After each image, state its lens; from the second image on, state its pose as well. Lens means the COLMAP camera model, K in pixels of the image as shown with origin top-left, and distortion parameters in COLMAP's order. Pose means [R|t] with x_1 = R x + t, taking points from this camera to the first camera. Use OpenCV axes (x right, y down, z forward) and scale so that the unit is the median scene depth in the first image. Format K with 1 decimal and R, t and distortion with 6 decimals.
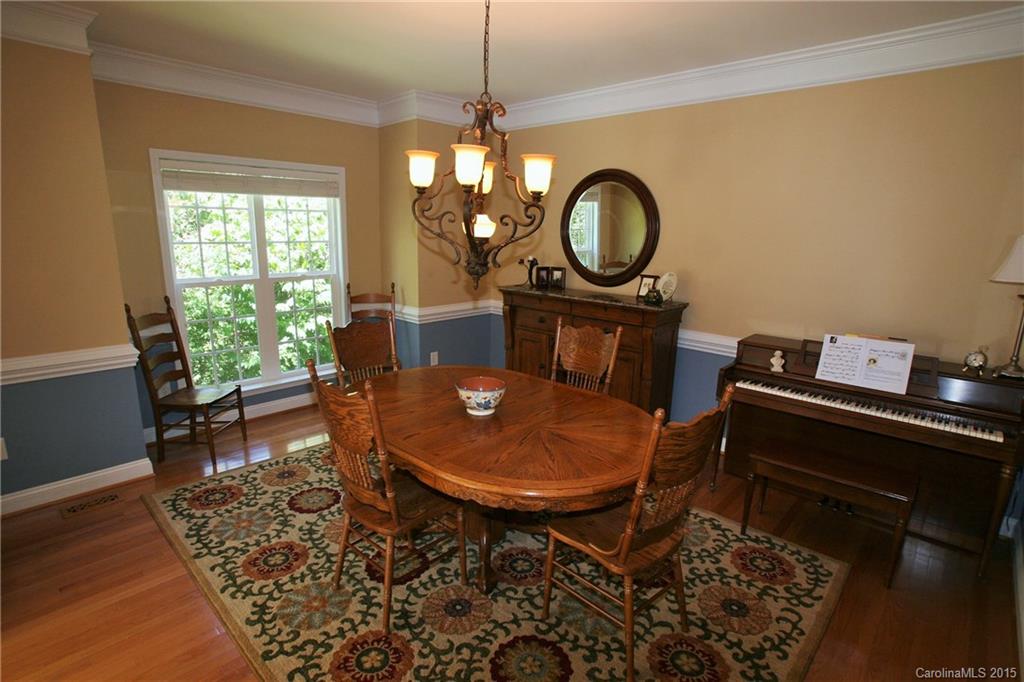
lens RADIAL K [[514.2, 0, 508.9], [0, 514.2, 347.6], [0, 0, 1]] dist [-0.080887, 0.036312]
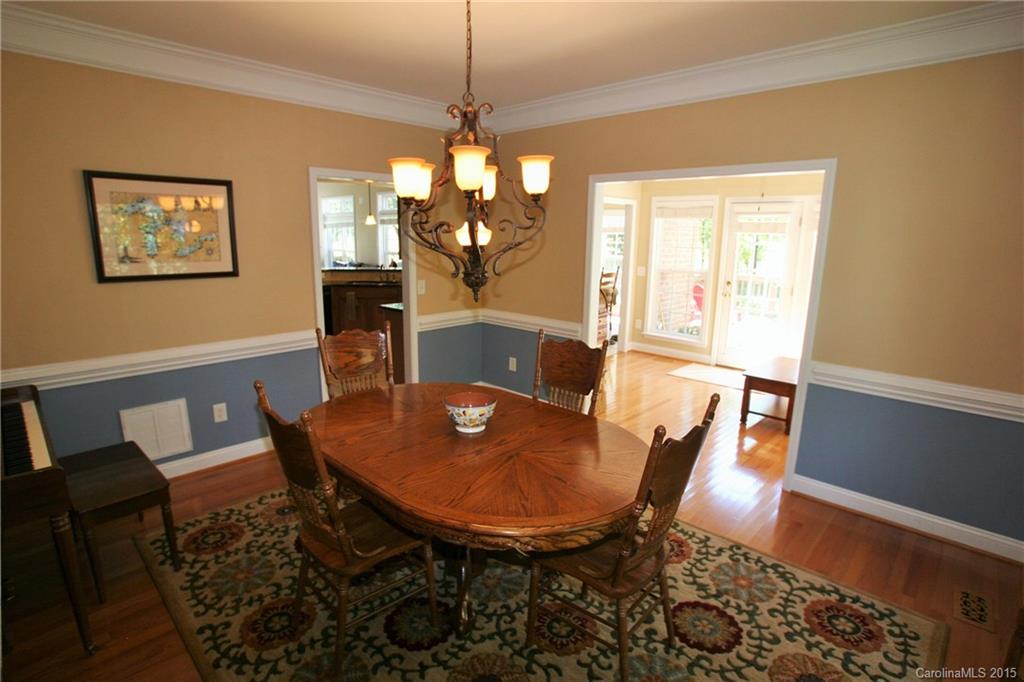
lens RADIAL K [[514.2, 0, 508.9], [0, 514.2, 347.6], [0, 0, 1]] dist [-0.080887, 0.036312]
pose [[-0.999448, -0.032186, 0.008193, -0.121613], [-0.025640, 0.904526, 0.425646, -0.396945], [-0.021111, 0.425201, -0.904853, 1.708063]]
